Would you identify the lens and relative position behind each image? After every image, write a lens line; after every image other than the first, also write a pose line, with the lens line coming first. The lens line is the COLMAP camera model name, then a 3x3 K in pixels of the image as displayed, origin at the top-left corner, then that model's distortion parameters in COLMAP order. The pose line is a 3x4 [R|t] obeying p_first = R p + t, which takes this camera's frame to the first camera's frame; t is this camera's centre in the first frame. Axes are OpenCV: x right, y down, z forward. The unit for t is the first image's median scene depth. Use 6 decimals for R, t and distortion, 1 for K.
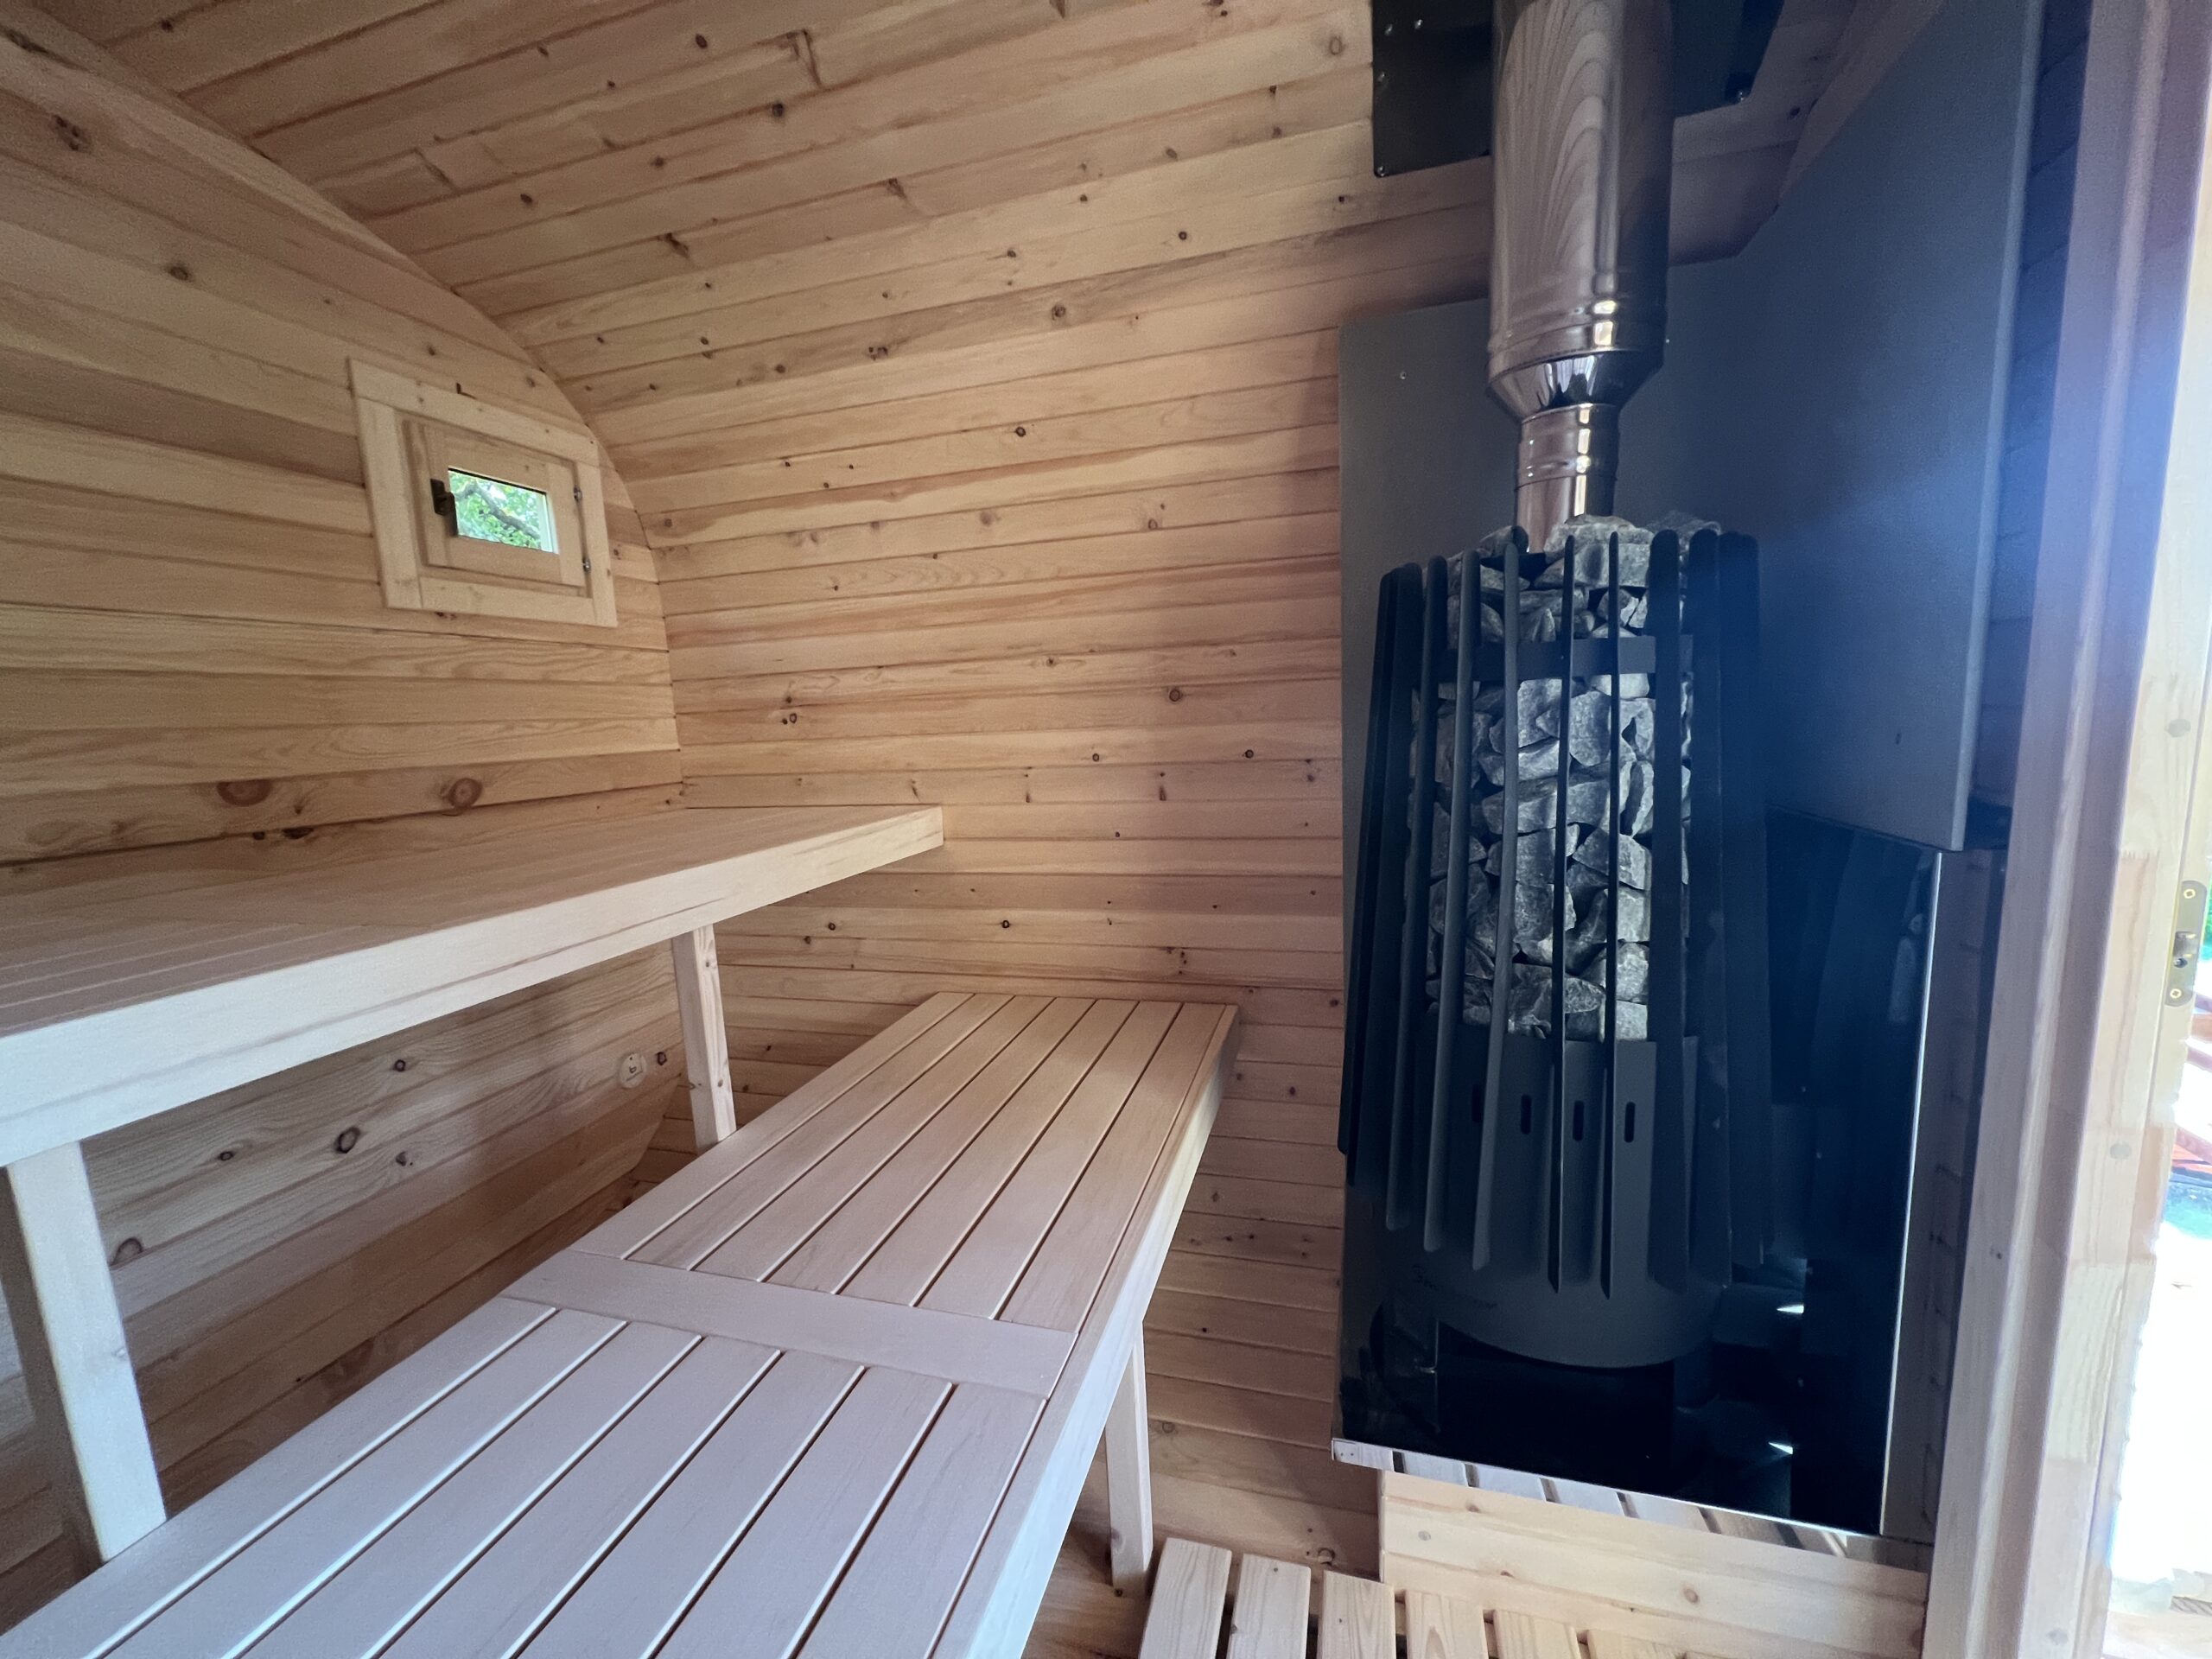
lens RADIAL K [[882.7, 0, 1109.5], [0, 882.7, 836.0], [0, 0, 1]] dist [-0.003447, 0.000129]
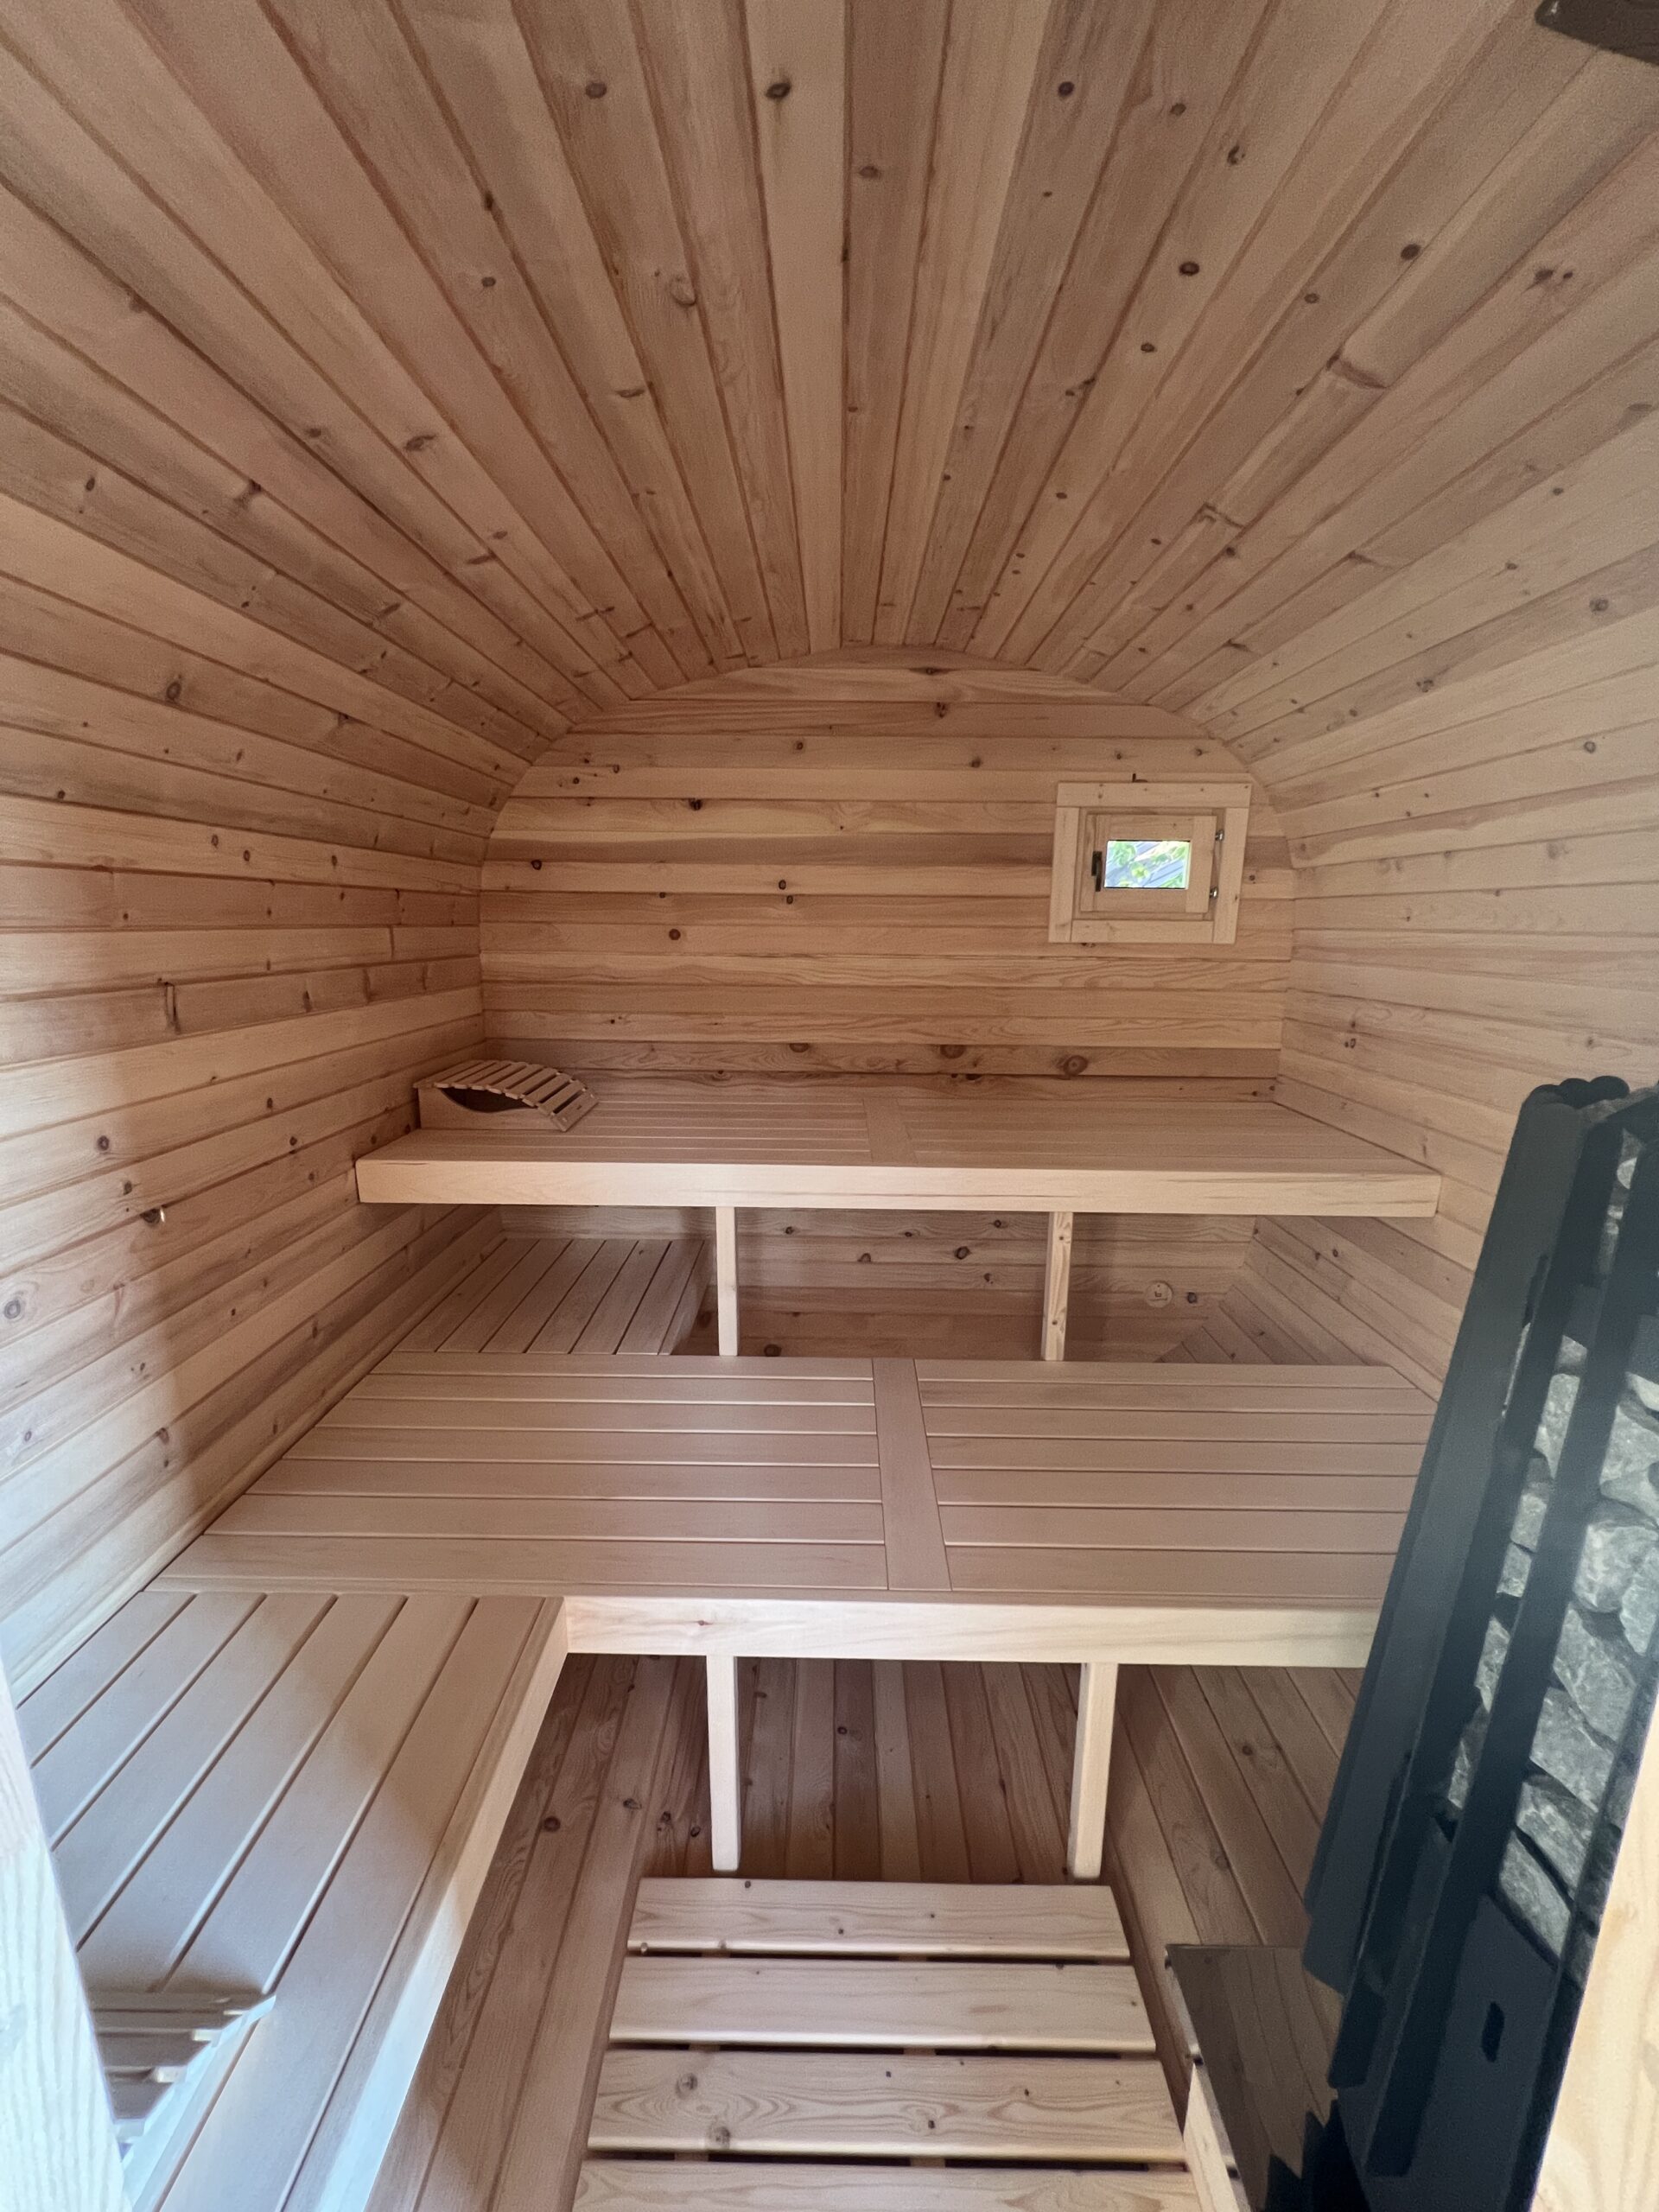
lens RADIAL K [[885.6, 0, 828.5], [0, 885.6, 1110.1], [0, 0, 1]] dist [-0.004025, 0.000027]
pose [[0.262817, 0.250901, -0.931652, 0.537393], [-0.156984, 0.963850, 0.215288, -0.225379], [0.951989, 0.089673, 0.292704, 0.185336]]
